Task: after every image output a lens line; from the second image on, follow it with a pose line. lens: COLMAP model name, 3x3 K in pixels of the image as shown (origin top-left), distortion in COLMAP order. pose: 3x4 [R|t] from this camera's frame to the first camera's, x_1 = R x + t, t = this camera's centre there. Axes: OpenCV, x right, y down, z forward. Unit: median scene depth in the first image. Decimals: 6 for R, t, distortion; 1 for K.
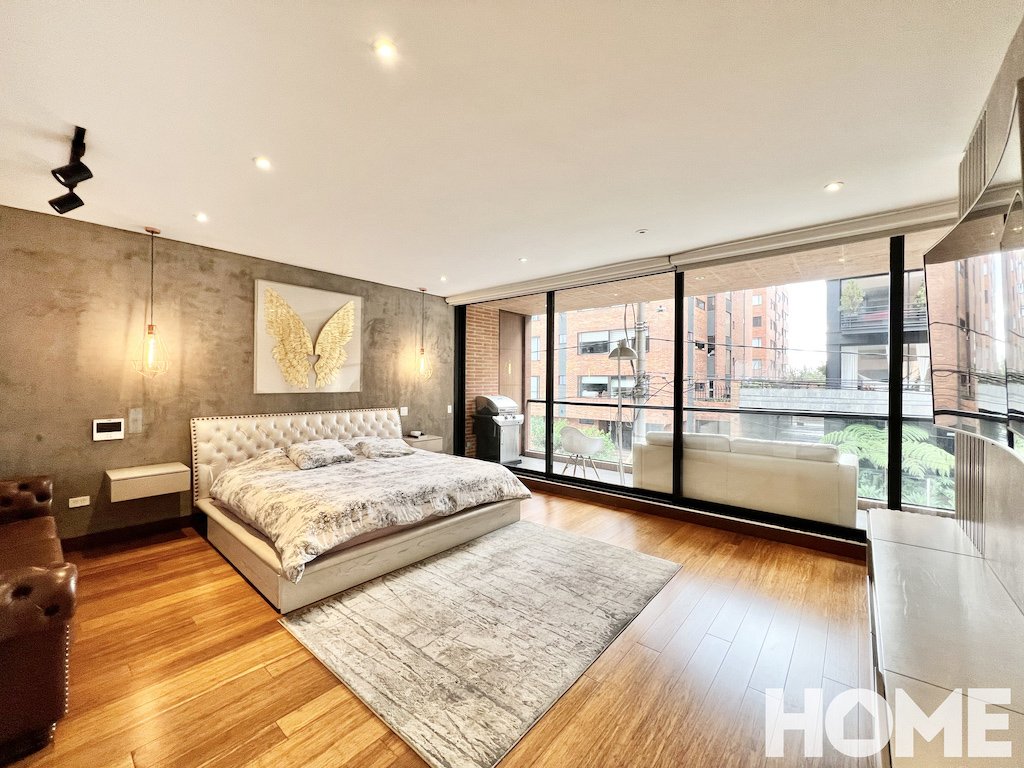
lens RADIAL K [[409.5, 0, 512.4], [0, 409.5, 381.7], [0, 0, 1]] dist [-0.000976, 0.000026]
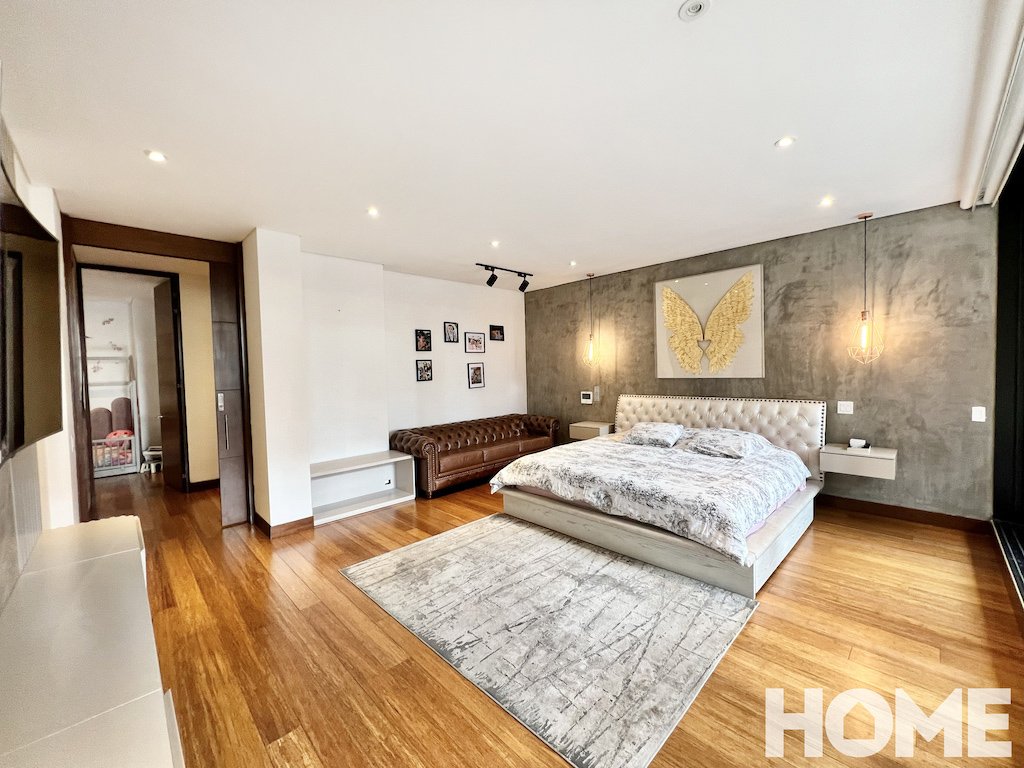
lens RADIAL K [[409.5, 0, 512.6], [0, 409.5, 382.0], [0, 0, 1]] dist [-0.000976, 0.000026]
pose [[-0.093202, 0.029901, -0.995198, 0.678595], [0.025420, 0.999295, 0.027643, -0.004553], [0.995323, -0.022722, -0.093896, 0.759760]]
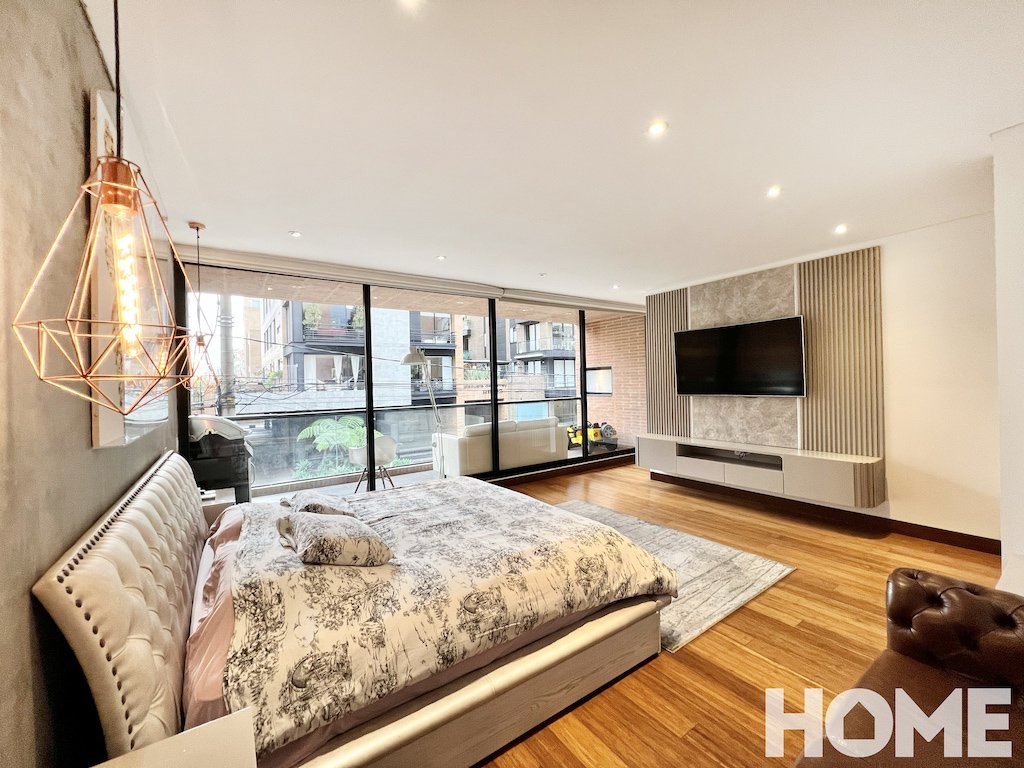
lens RADIAL K [[409.5, 0, 511.4], [0, 409.5, 381.6], [0, 0, 1]] dist [-0.000976, 0.000026]
pose [[0.258148, -0.016669, 0.965961, -0.937627], [0.027174, 0.999581, 0.009987, -0.020120], [-0.965723, 0.023671, 0.258493, 0.673208]]
